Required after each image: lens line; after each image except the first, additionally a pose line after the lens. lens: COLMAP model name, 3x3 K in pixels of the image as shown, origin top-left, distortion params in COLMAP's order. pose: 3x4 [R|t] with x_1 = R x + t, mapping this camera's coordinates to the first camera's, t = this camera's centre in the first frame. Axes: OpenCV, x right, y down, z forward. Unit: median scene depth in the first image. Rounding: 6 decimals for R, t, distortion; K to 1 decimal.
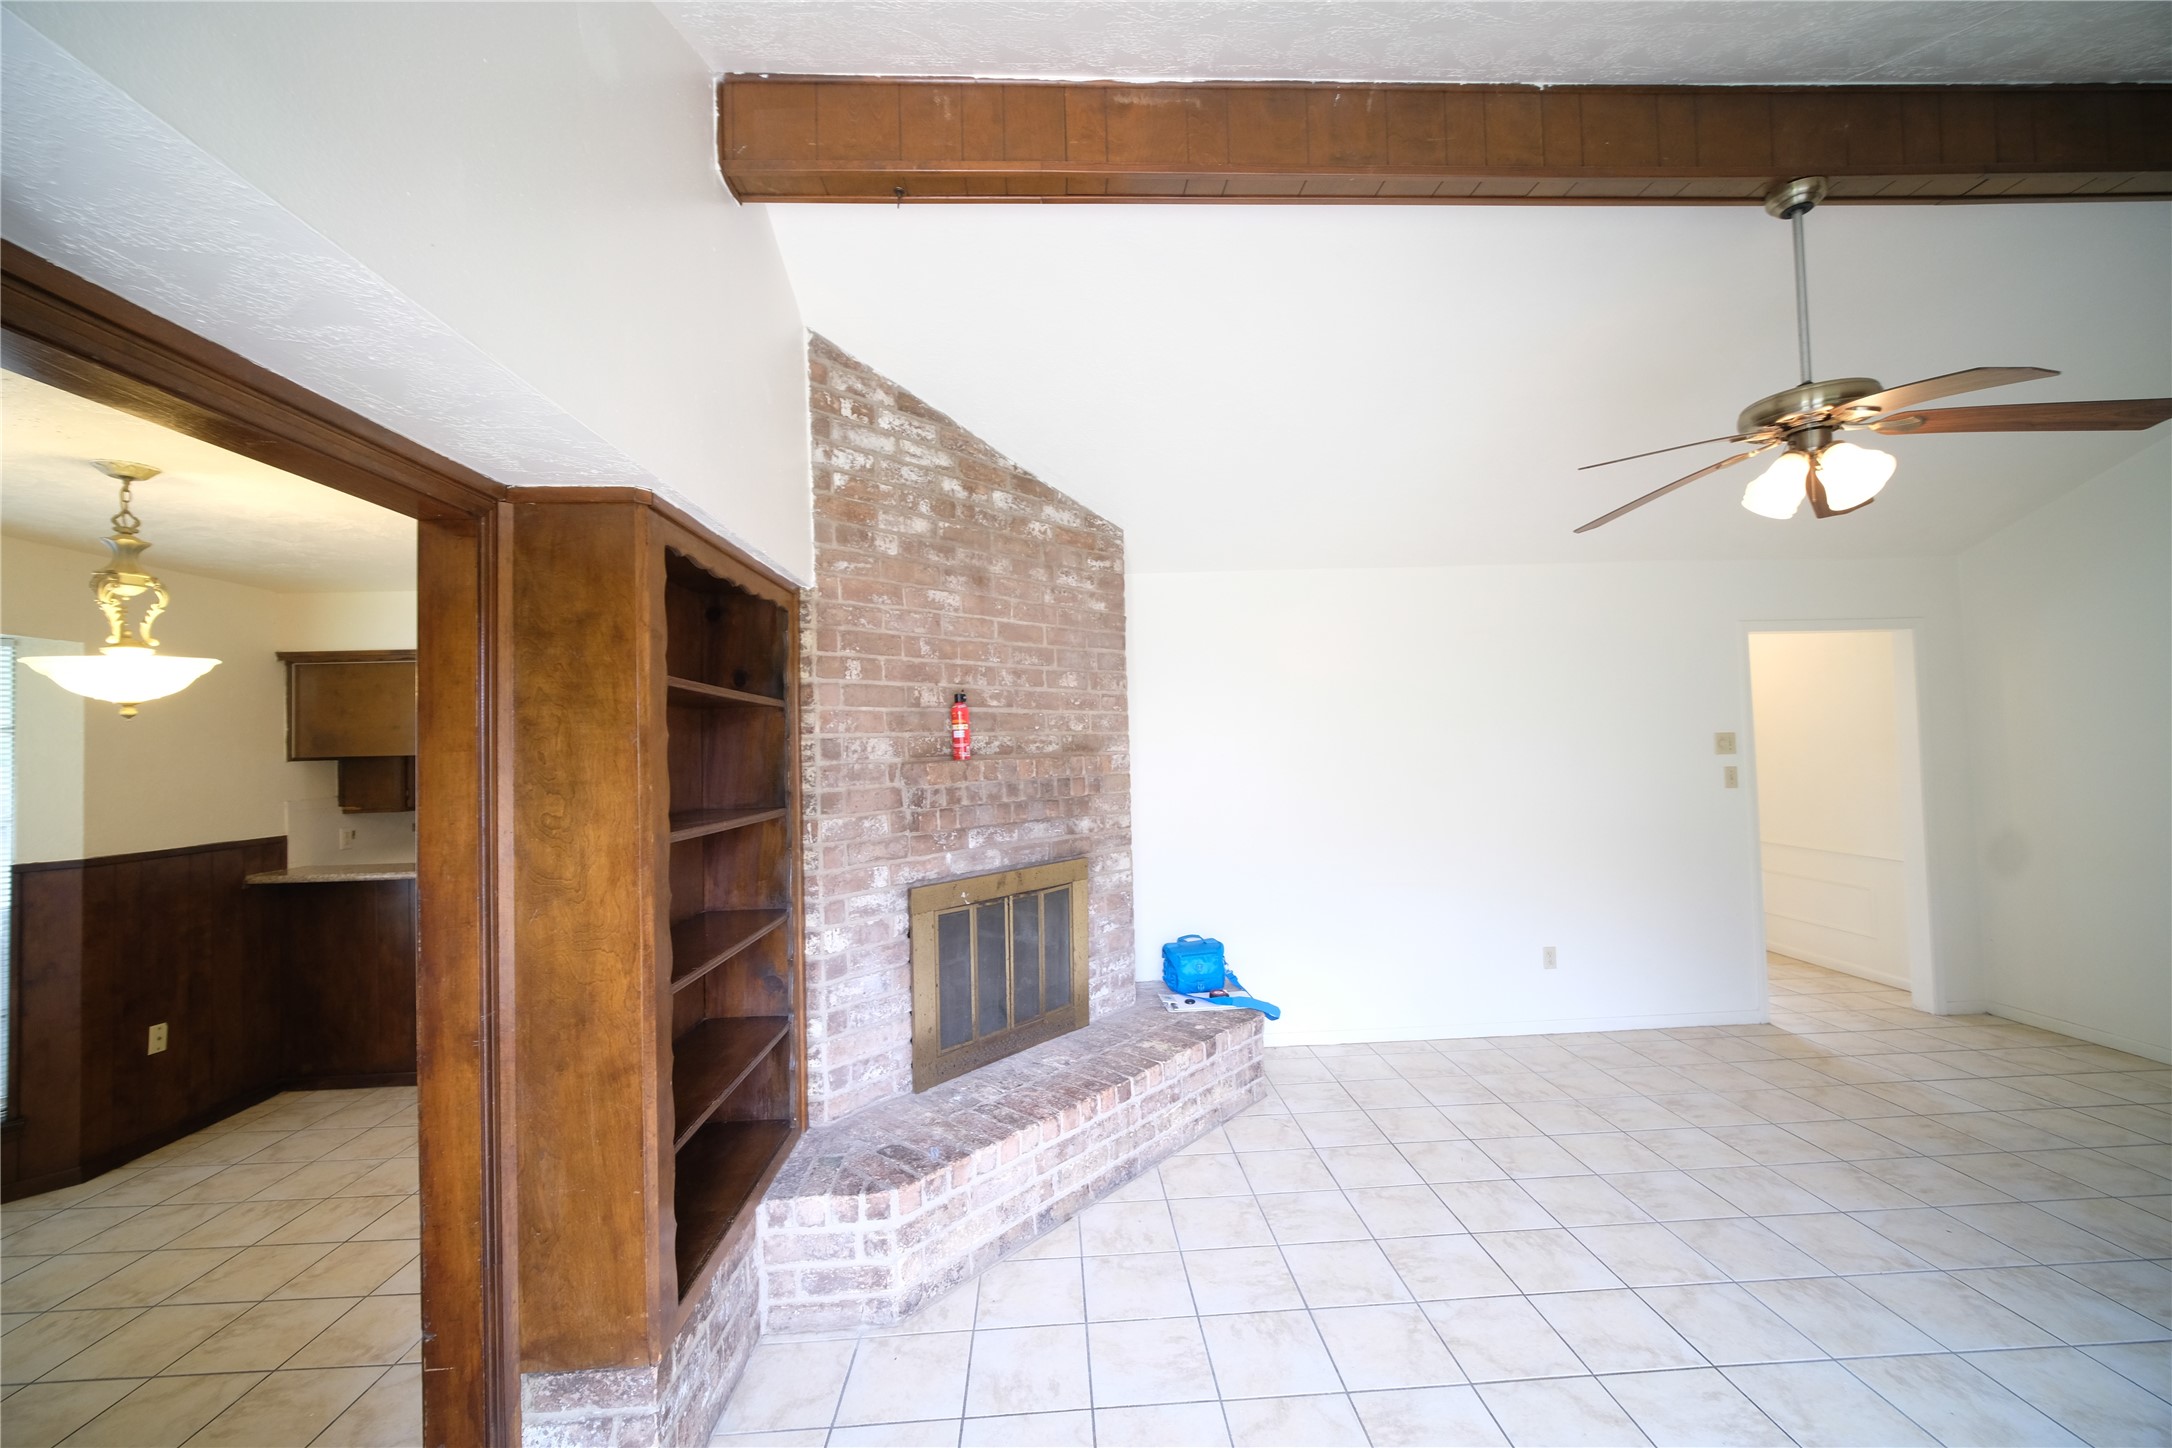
lens RADIAL K [[841.7, 0, 1086.0], [0, 841.7, 724.0], [0, 0, 1]] dist [-0.003407, -0.000481]
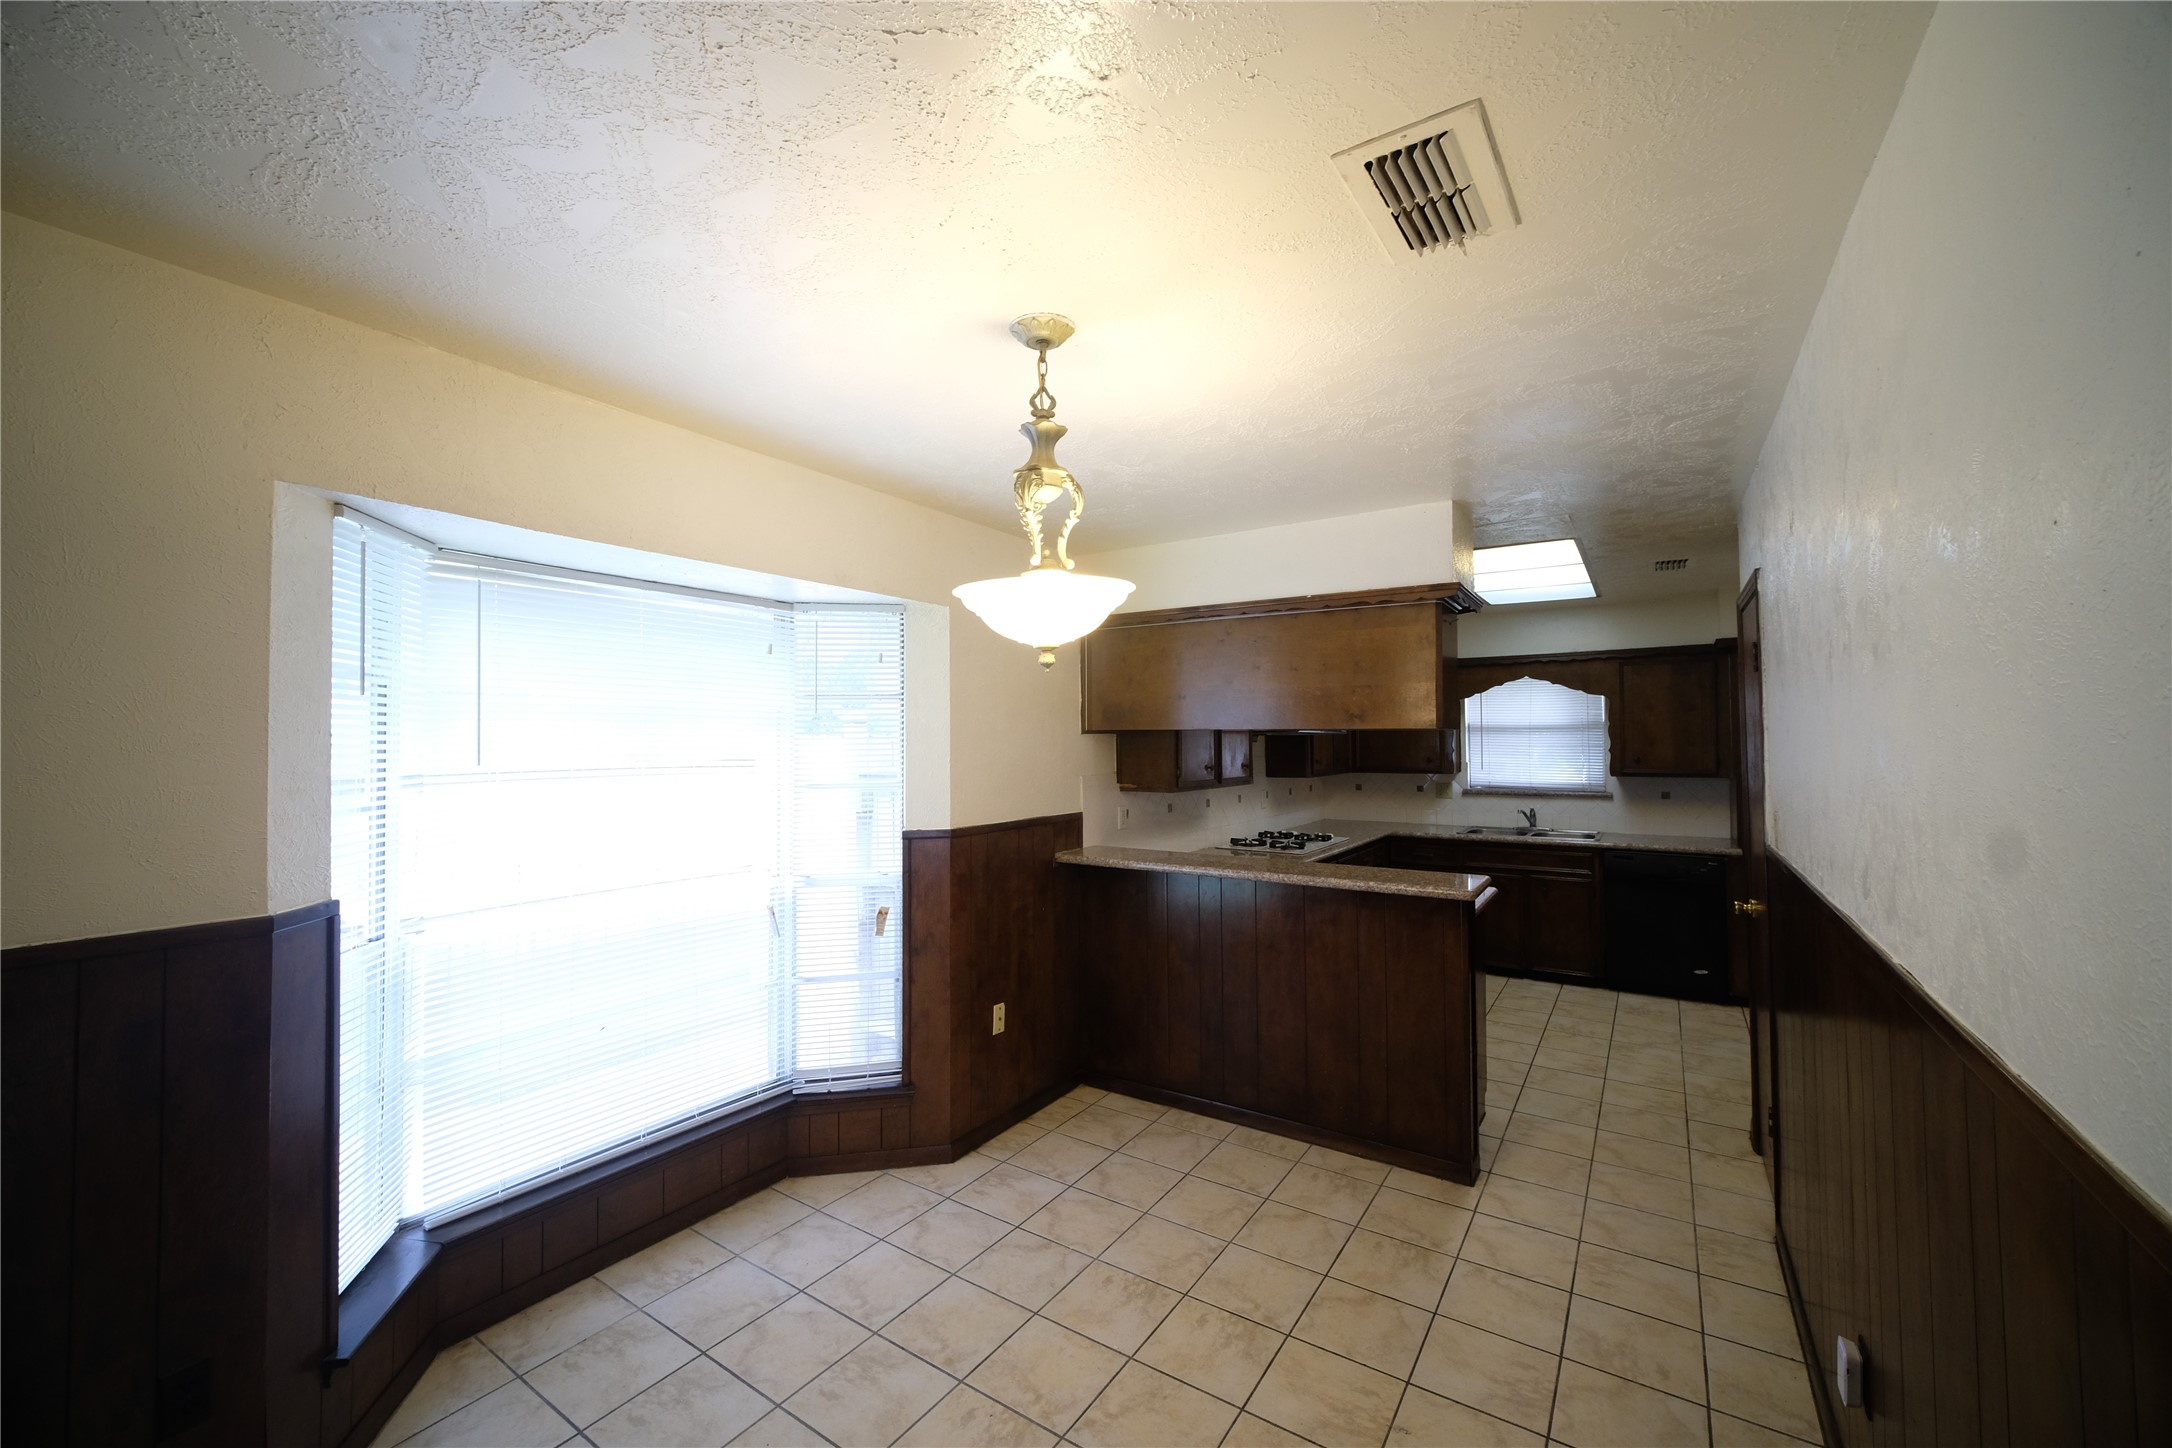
lens RADIAL K [[860.8, 0, 1086.0], [0, 860.8, 724.0], [0, 0, 1]] dist [-0.003188, -0.000697]
pose [[0.800528, 0.010061, -0.599211, -0.481189], [0.000775, 0.999841, 0.017823, 0.021592], [0.599295, -0.014732, 0.800392, 0.299275]]
